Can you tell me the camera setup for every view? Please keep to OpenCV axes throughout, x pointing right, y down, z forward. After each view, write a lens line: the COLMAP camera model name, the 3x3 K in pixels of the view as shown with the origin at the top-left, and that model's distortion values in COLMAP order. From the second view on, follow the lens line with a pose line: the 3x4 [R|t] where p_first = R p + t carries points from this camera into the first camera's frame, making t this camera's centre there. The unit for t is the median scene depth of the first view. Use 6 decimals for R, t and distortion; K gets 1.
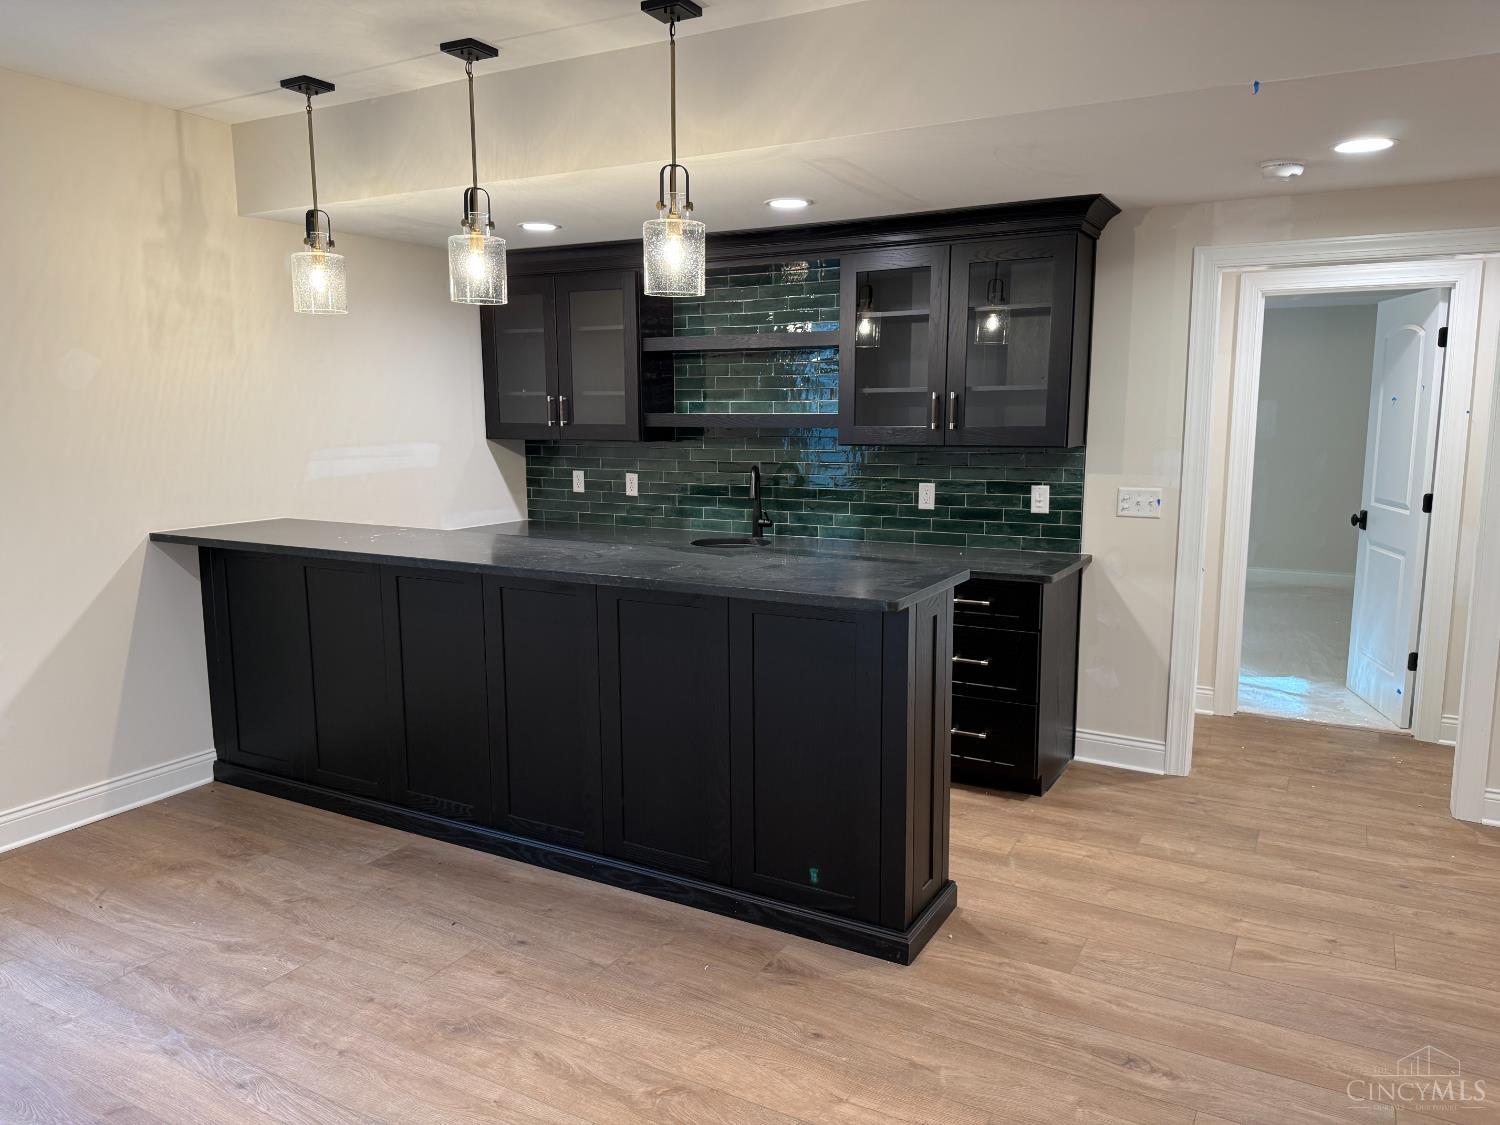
lens RADIAL K [[1067.1, 0, 795.7], [0, 1067.1, 571.8], [0, 0, 1]] dist [0.083783, -0.110080]
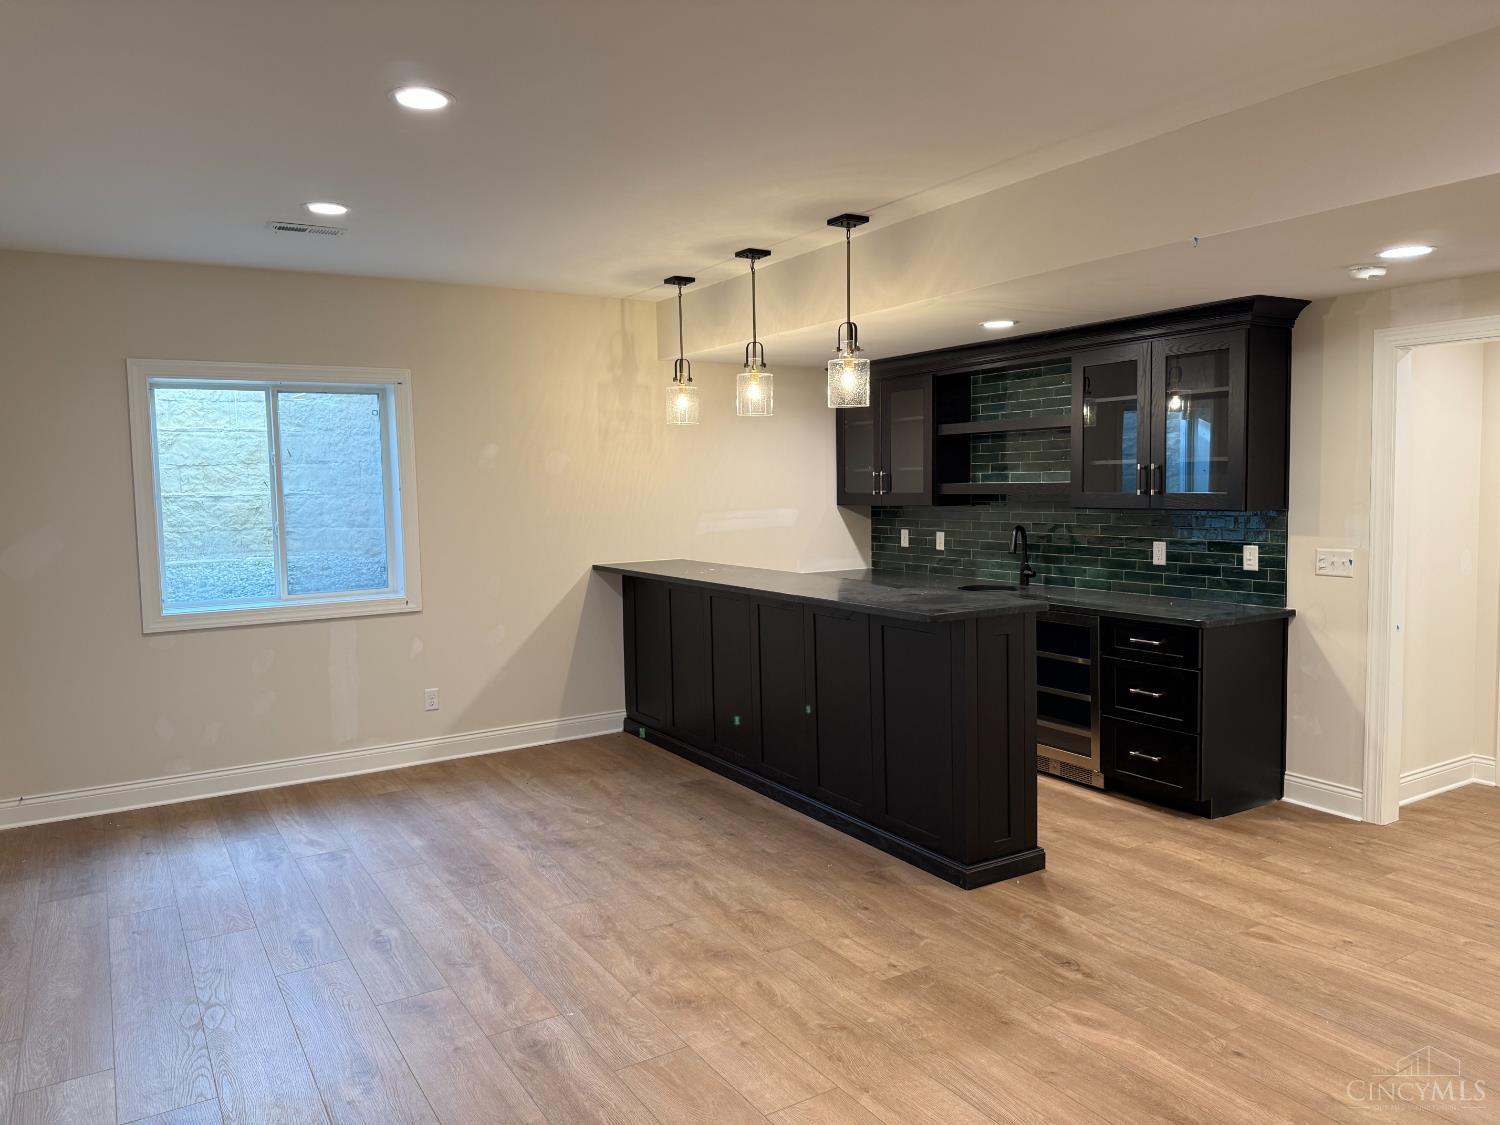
lens RADIAL K [[1067.1, 0, 795.7], [0, 1067.1, 571.8], [0, 0, 1]] dist [0.083783, -0.110080]
pose [[0.883973, 0.028600, -0.466663, 0.363705], [-0.056988, 0.997276, -0.046830, 0.028142], [0.464053, 0.067991, 0.883194, -0.220073]]
